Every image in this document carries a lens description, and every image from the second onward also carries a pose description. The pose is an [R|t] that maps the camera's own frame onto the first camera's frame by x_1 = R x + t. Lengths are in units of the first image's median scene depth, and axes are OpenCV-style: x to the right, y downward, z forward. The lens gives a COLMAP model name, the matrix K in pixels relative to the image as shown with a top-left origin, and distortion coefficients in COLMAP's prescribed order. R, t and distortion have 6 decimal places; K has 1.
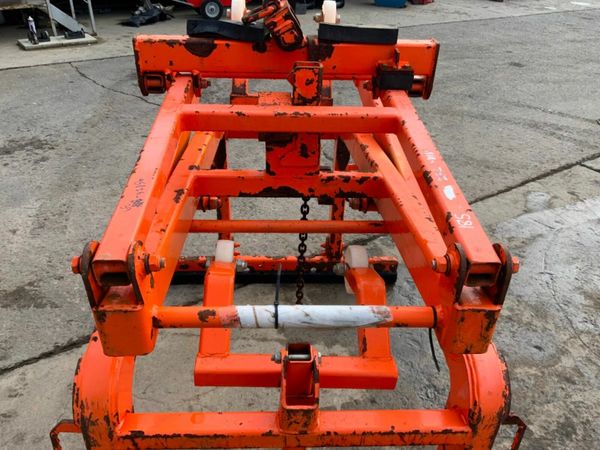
lens RADIAL K [[498.8, 0, 300.0], [0, 498.8, 225.0], [0, 0, 1]] dist [0.016297, -0.042752]
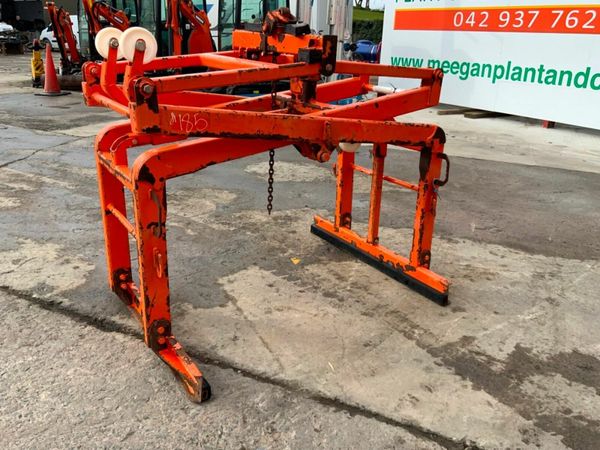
lens RADIAL K [[496.6, 0, 300.0], [0, 496.6, 225.0], [0, 0, 1]] dist [0.091817, -0.171718]
pose [[-0.511311, -0.361610, 0.779615, -1.693828], [0.411969, 0.693006, 0.591629, -0.925565], [-0.754216, 0.623683, -0.205369, 1.746298]]
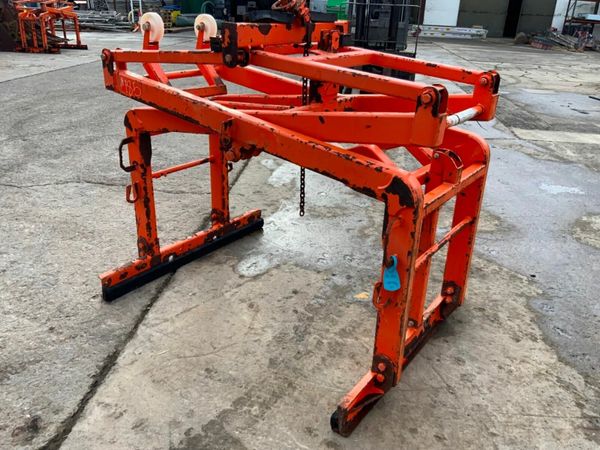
lens RADIAL K [[496.6, 0, 300.0], [0, 496.6, 225.0], [0, 0, 1]] dist [0.091817, -0.171718]
pose [[0.629949, -0.327974, 0.703987, -1.365403], [0.397437, 0.914910, 0.070599, 0.117420], [-0.667239, 0.235316, 0.706696, 0.006600]]
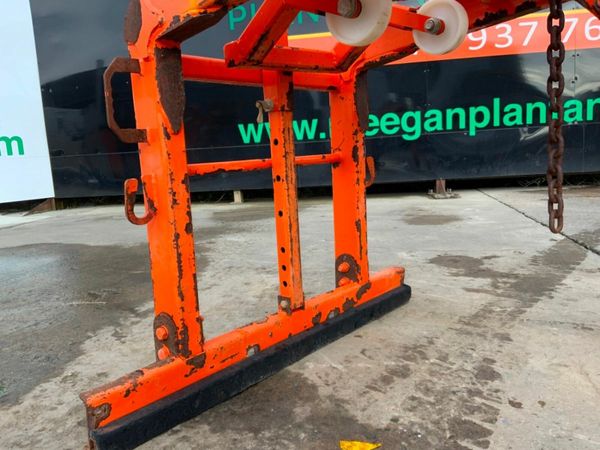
lens RADIAL K [[496.6, 0, 300.0], [0, 496.6, 225.0], [0, 0, 1]] dist [0.091817, -0.171718]
pose [[-0.696099, 0.104126, -0.710355, 0.730912], [-0.358258, 0.807059, 0.469369, 0.033682], [0.622172, 0.581218, -0.524489, 1.519522]]
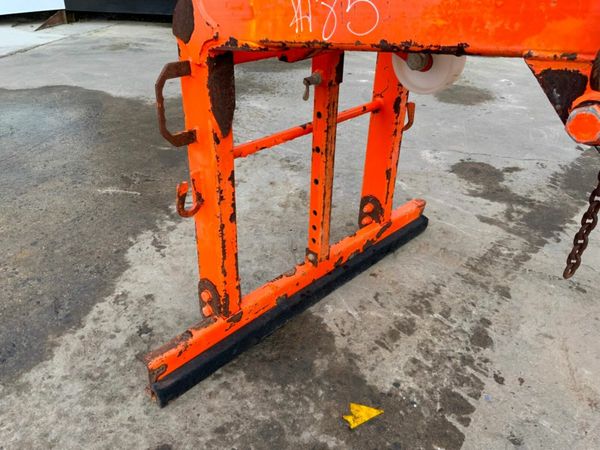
lens RADIAL K [[496.6, 0, 300.0], [0, 496.6, 225.0], [0, 0, 1]] dist [0.091817, -0.171718]
pose [[-0.728002, 0.295176, -0.618777, 0.737561], [-0.408292, 0.538380, 0.737187, -0.213954], [0.550737, 0.789315, -0.271424, 1.278903]]
